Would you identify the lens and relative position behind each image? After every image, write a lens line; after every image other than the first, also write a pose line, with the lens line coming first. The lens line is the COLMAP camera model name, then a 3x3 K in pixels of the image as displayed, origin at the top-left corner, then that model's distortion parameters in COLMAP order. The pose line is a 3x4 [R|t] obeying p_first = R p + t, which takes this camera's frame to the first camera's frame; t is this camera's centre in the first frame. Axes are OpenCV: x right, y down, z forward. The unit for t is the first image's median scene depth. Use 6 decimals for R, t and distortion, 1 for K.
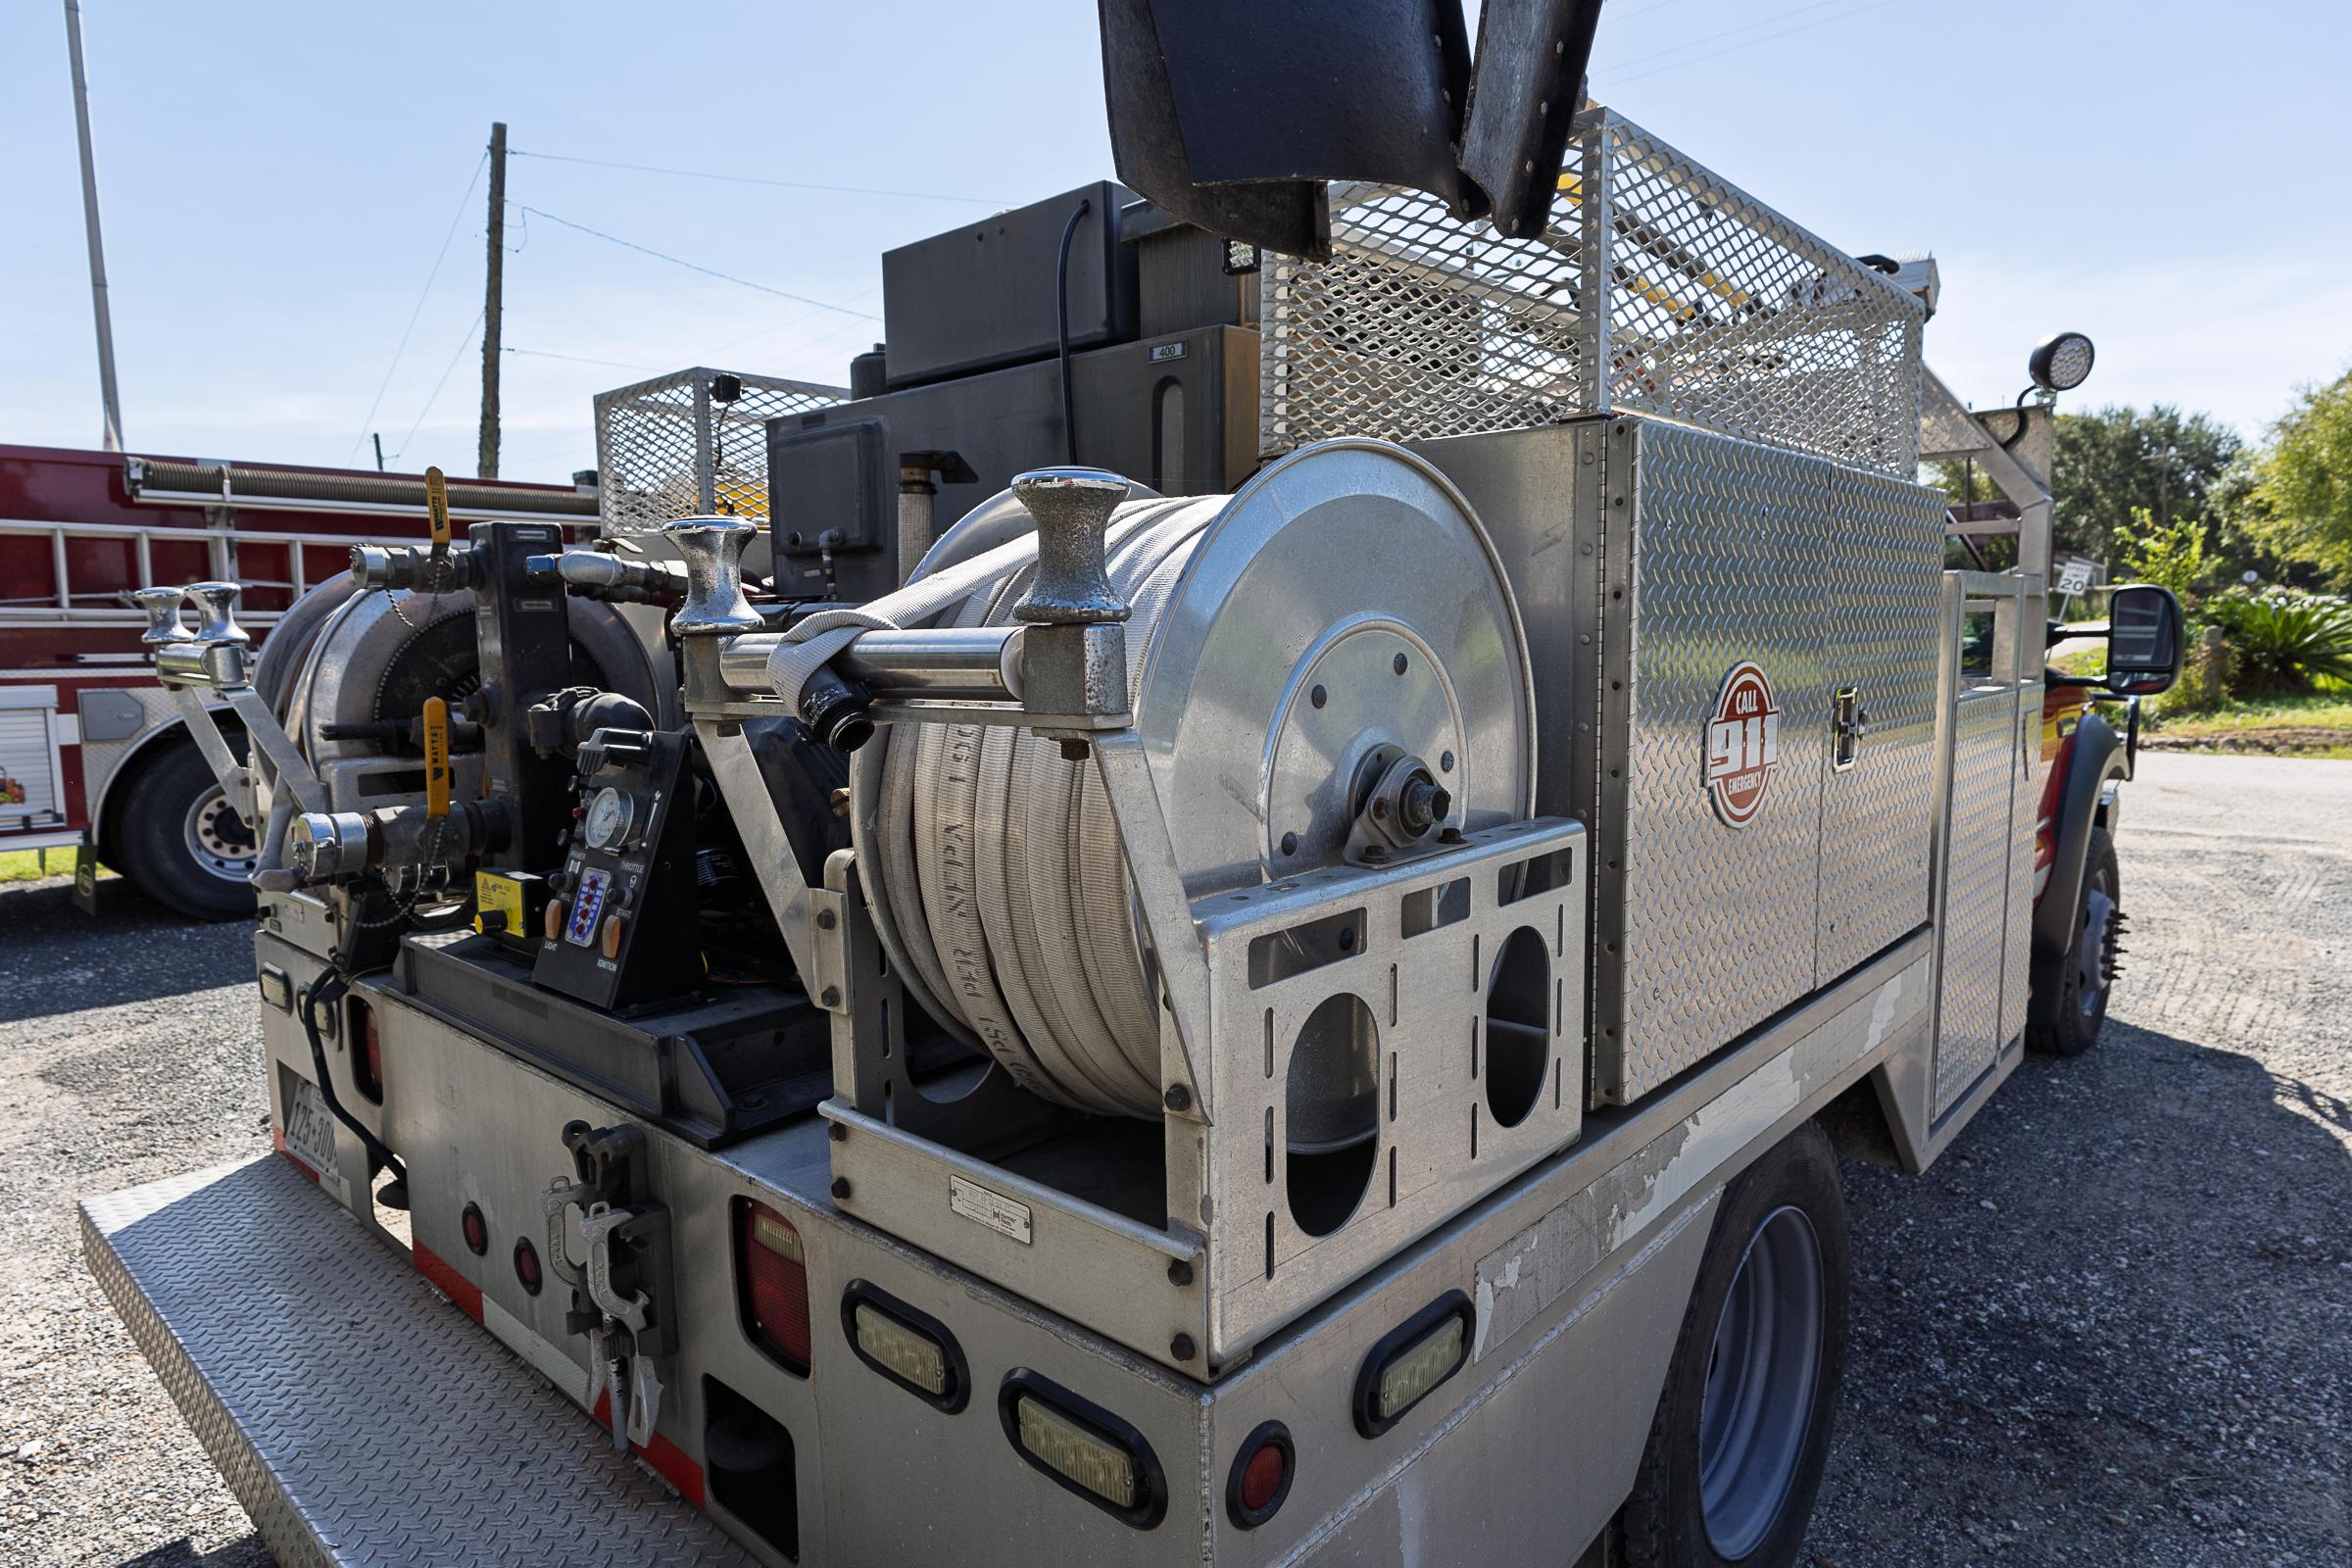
lens RADIAL K [[1347.3, 0, 1185.3], [0, 1347.3, 783.7], [0, 0, 1]] dist [0.001662, -0.000512]
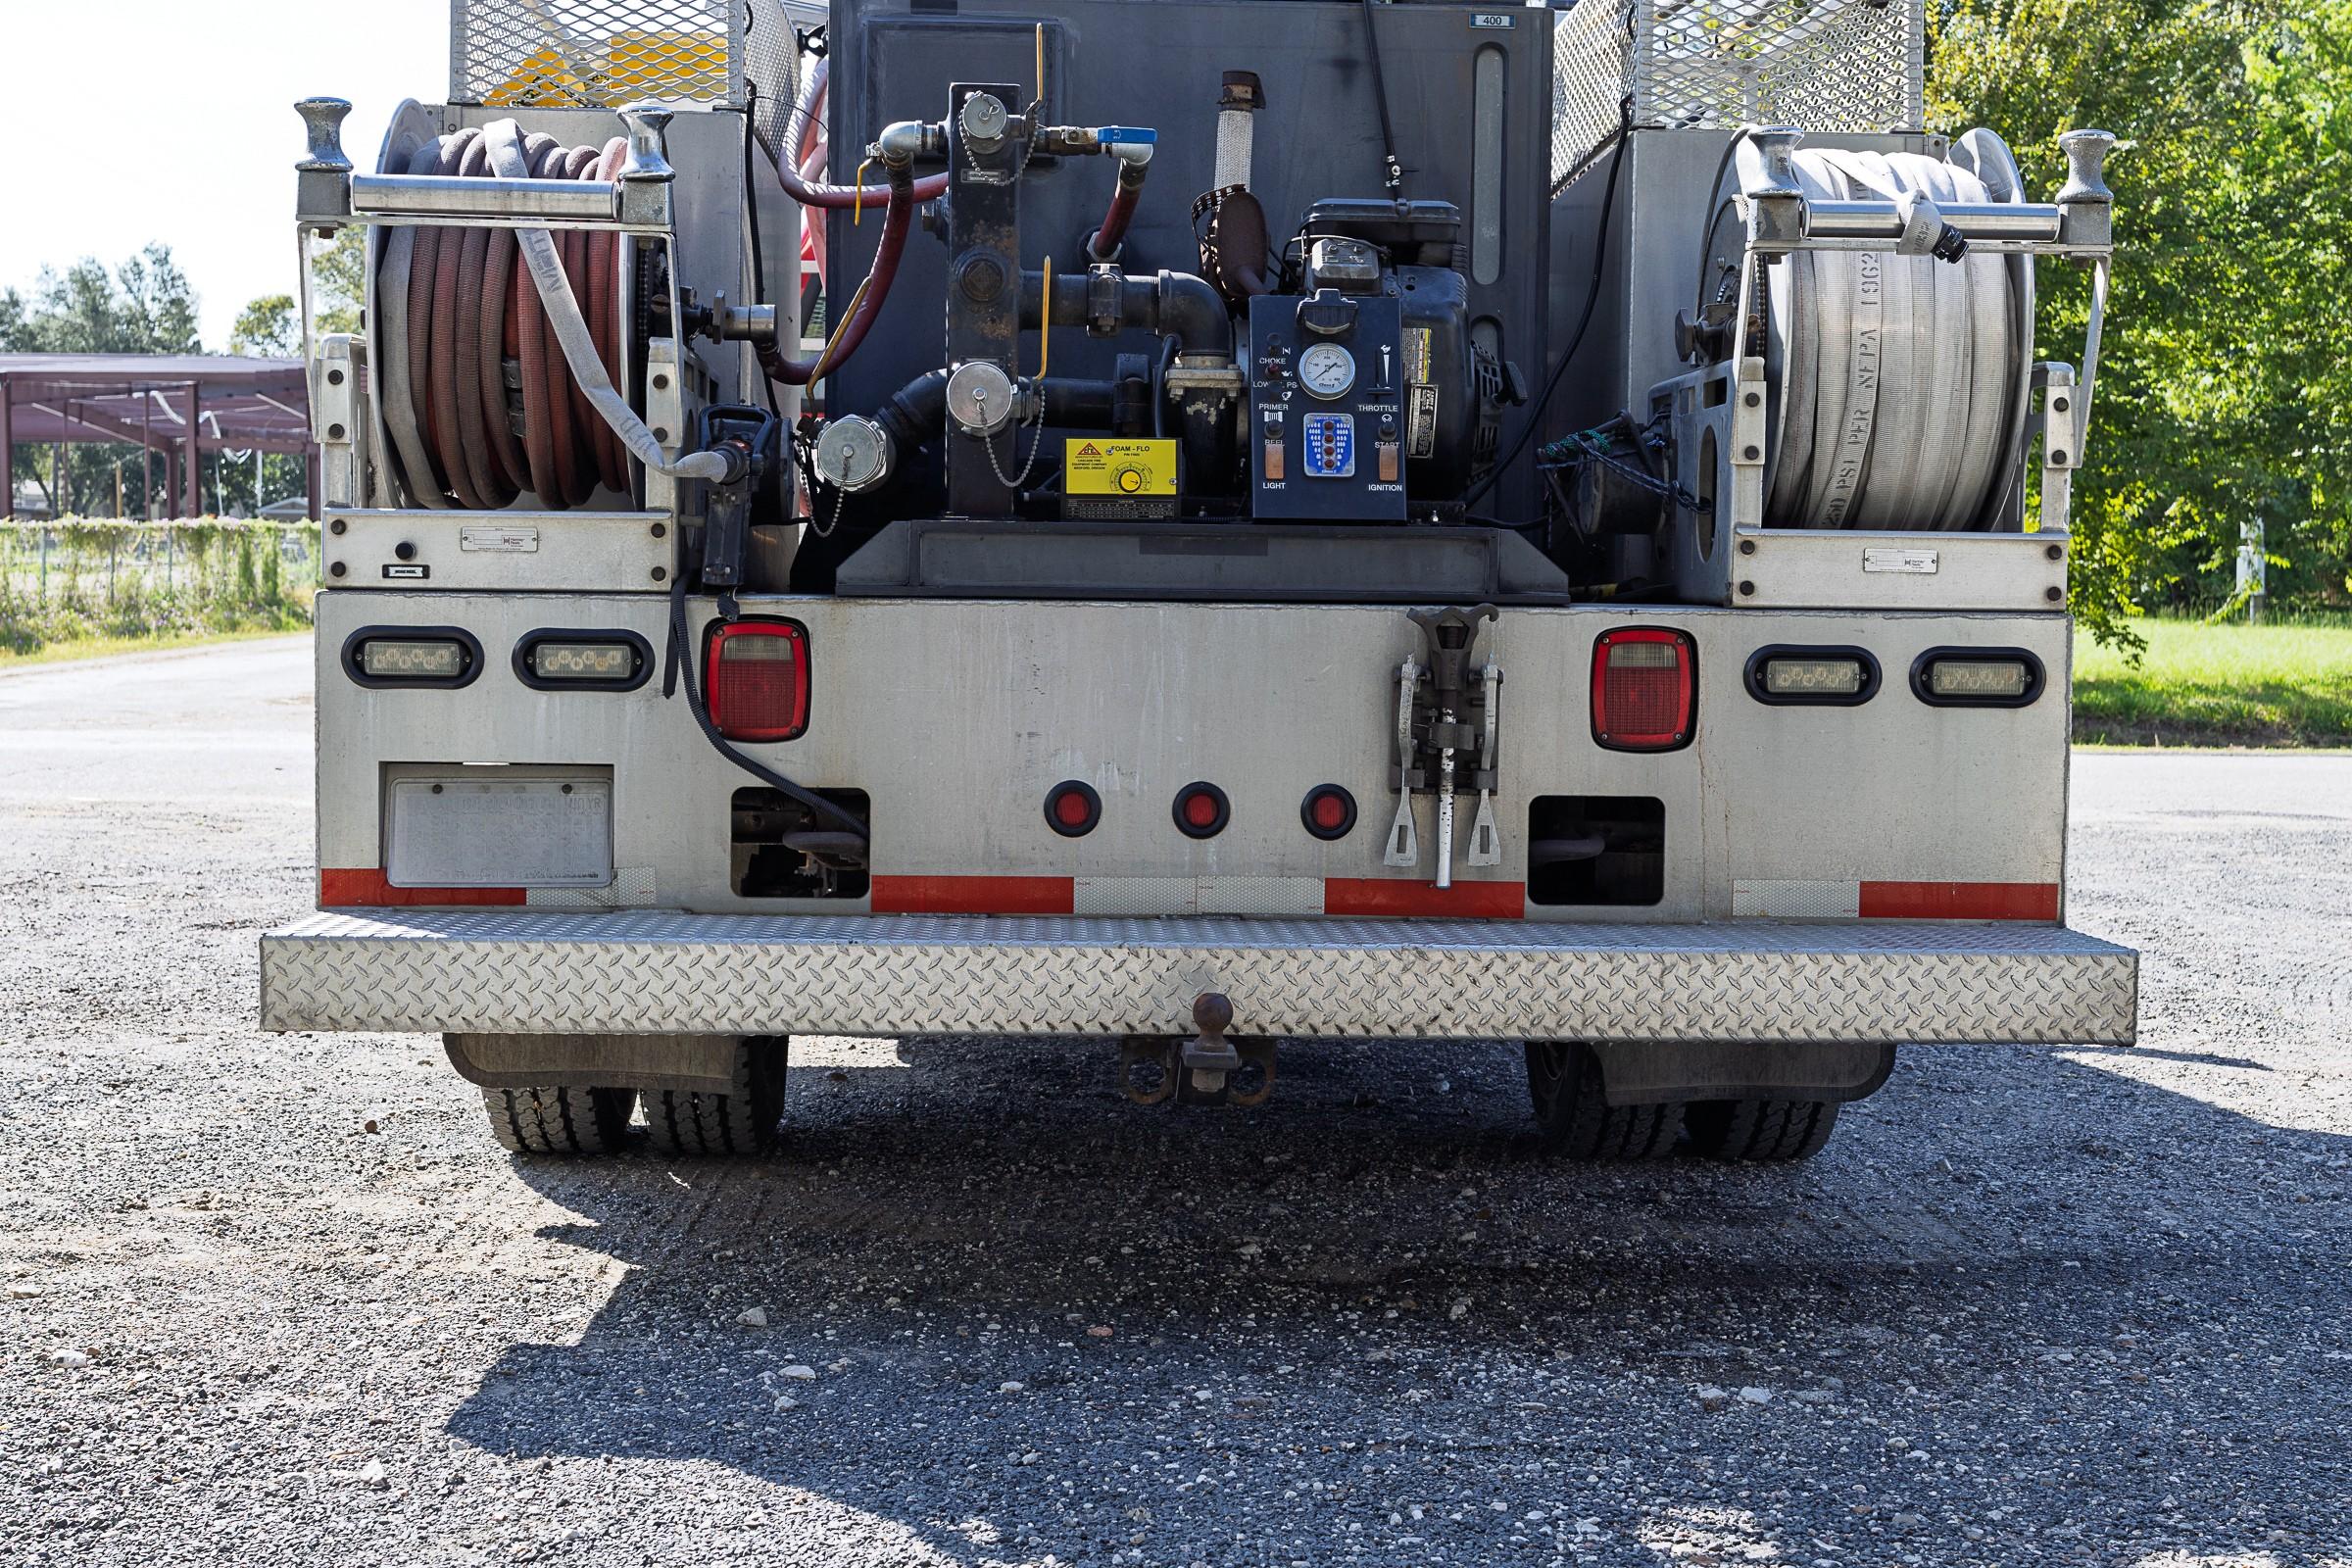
lens RADIAL K [[3166.6, 0, 1170.6], [0, 3166.6, 790.4], [0, 0, 1]] dist [0.020688, -0.129547]
pose [[0.714557, -0.014058, 0.699436, -3.121974], [0.054896, 0.997842, -0.036026, 0.610023], [-0.697420, 0.064139, 0.713787, -1.010177]]
